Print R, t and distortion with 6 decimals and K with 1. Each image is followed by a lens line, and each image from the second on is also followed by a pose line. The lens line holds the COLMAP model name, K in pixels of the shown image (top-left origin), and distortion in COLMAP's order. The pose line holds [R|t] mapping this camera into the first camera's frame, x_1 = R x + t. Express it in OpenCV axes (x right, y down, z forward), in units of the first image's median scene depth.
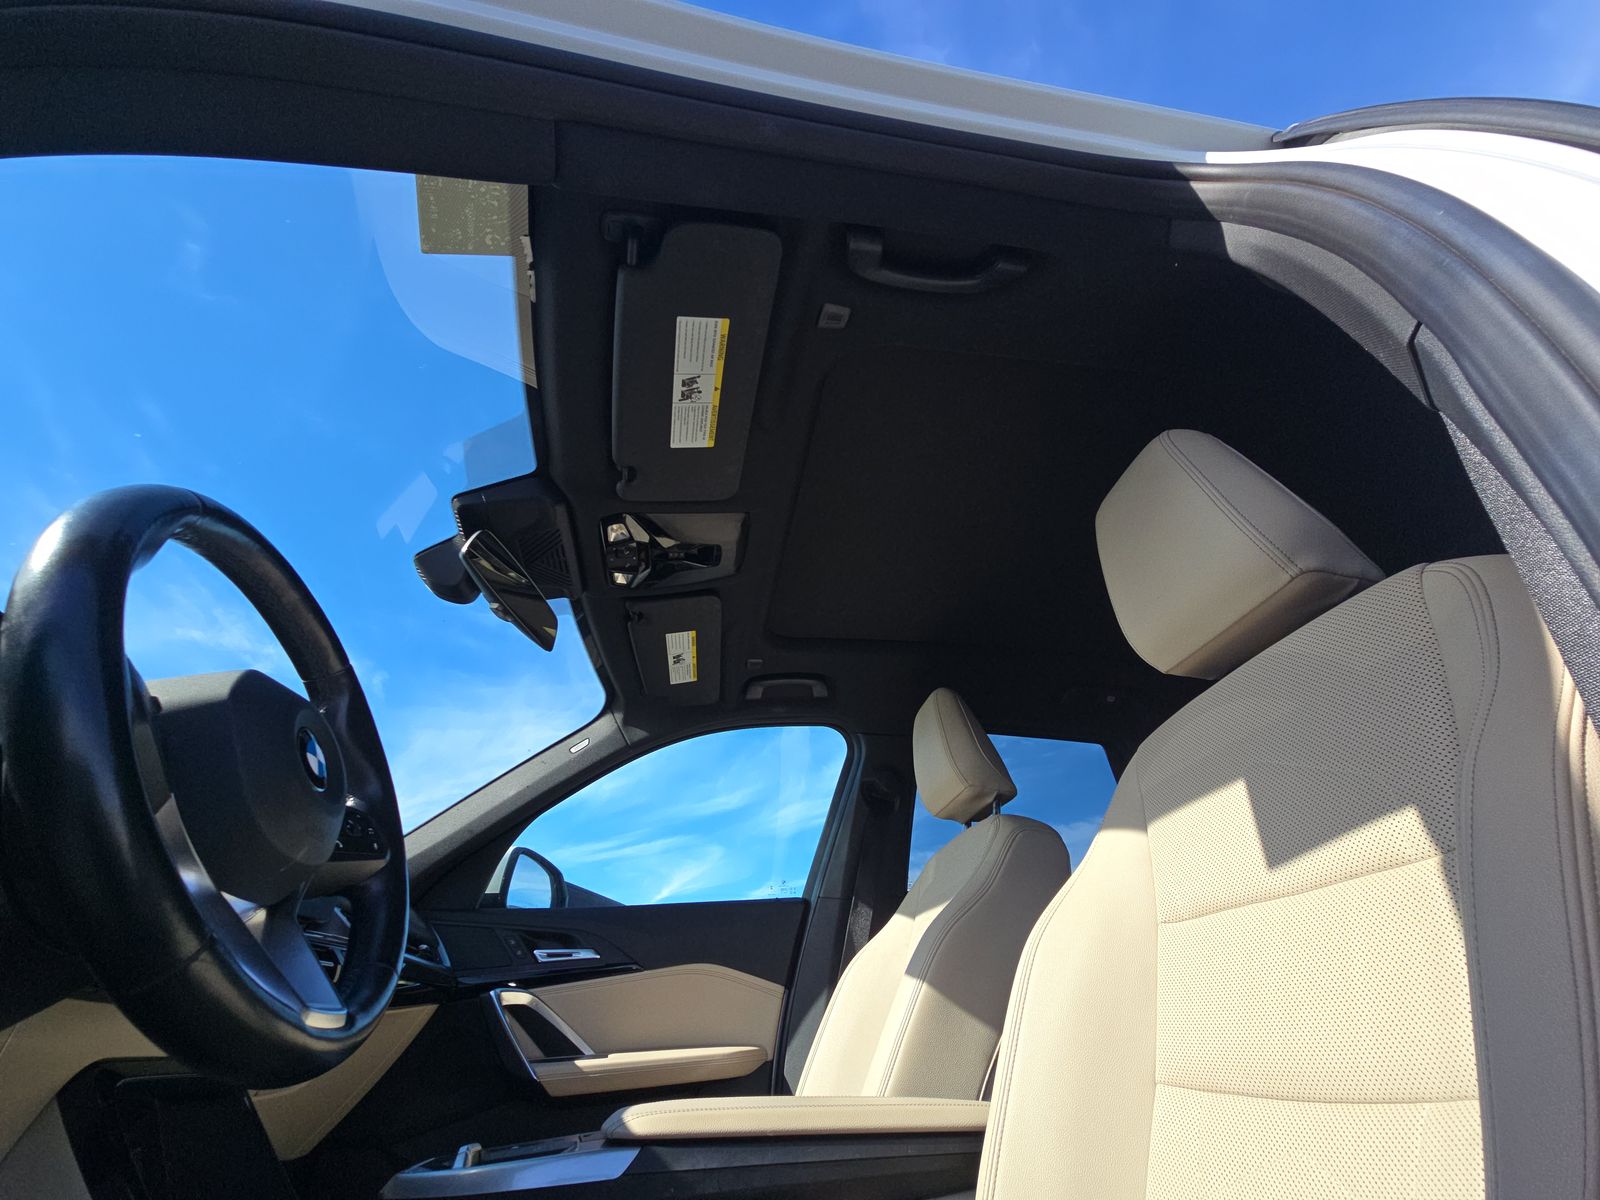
lens RADIAL K [[638.3, 0, 789.0], [0, 638.3, 597.1], [0, 0, 1]] dist [0.003612, -0.011825]
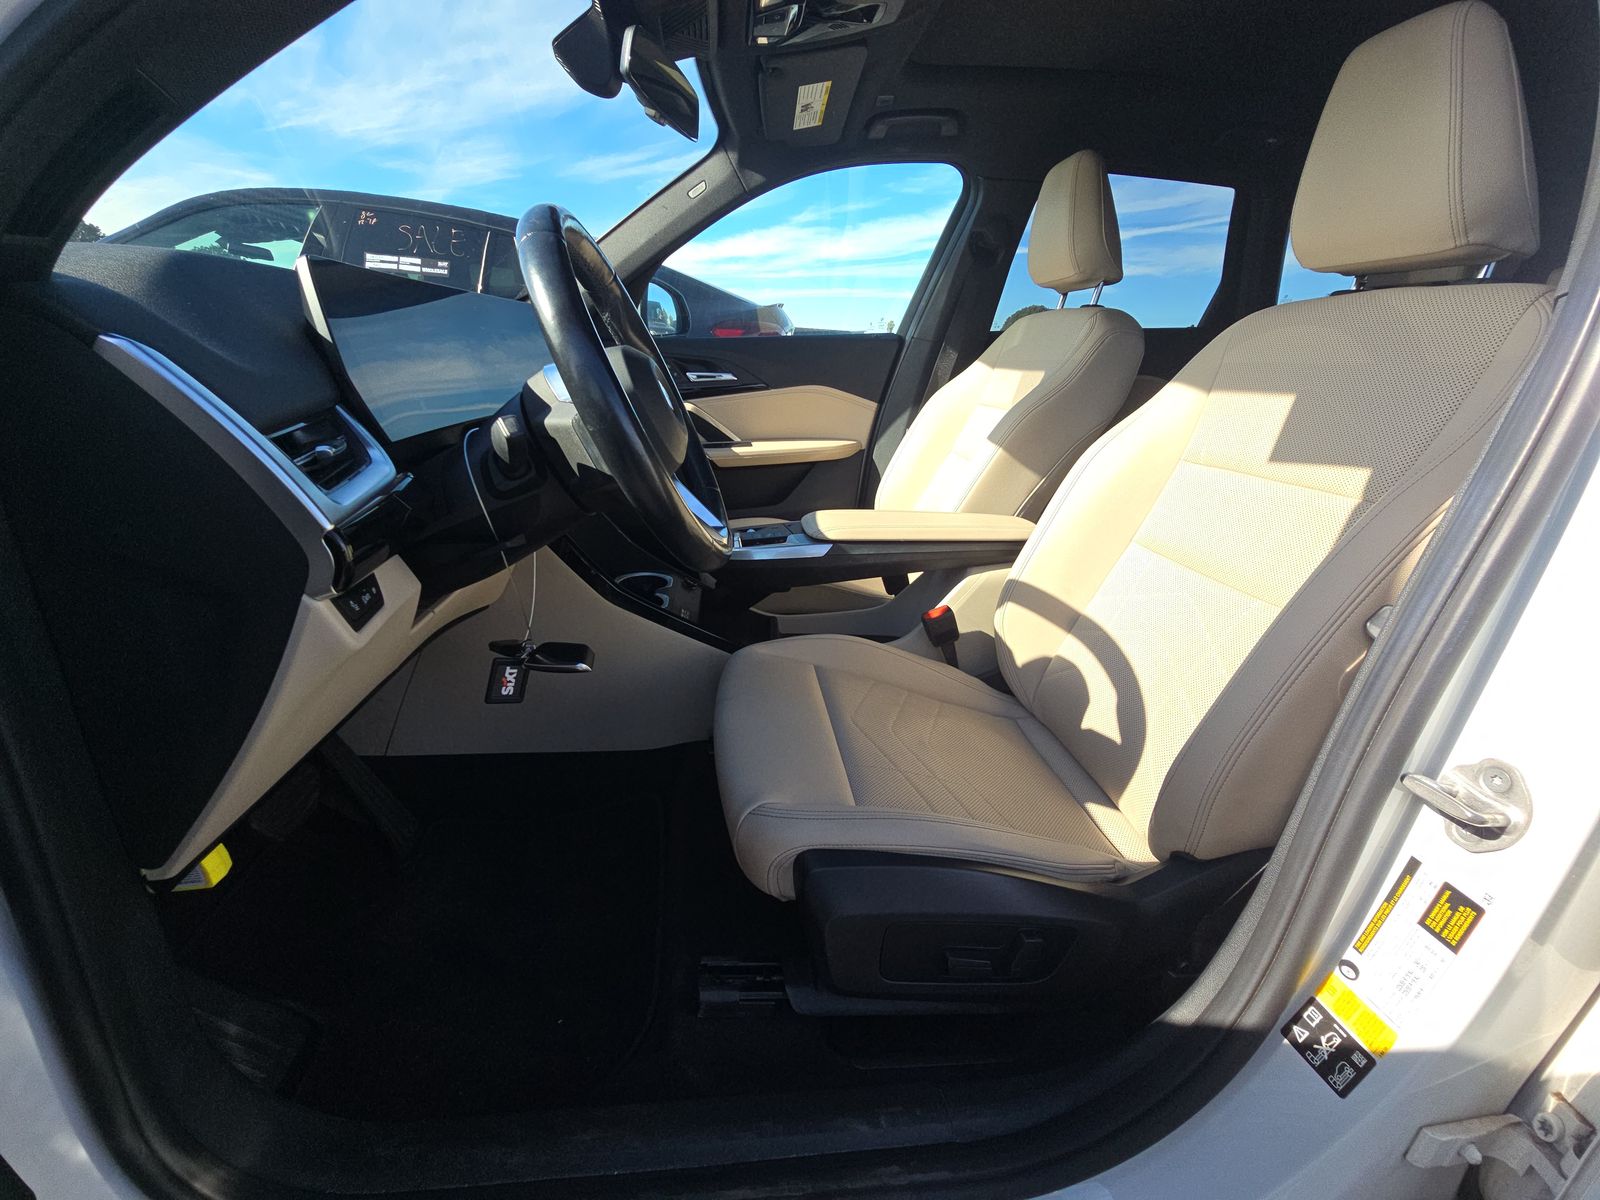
lens RADIAL K [[638.3, 0, 789.0], [0, 638.3, 597.1], [0, 0, 1]] dist [0.003612, -0.011825]
pose [[0.997857, 0.058161, -0.029973, -0.126704], [-0.008037, 0.563576, 0.826025, -0.248406], [0.064934, -0.824014, 0.562836, -0.078670]]
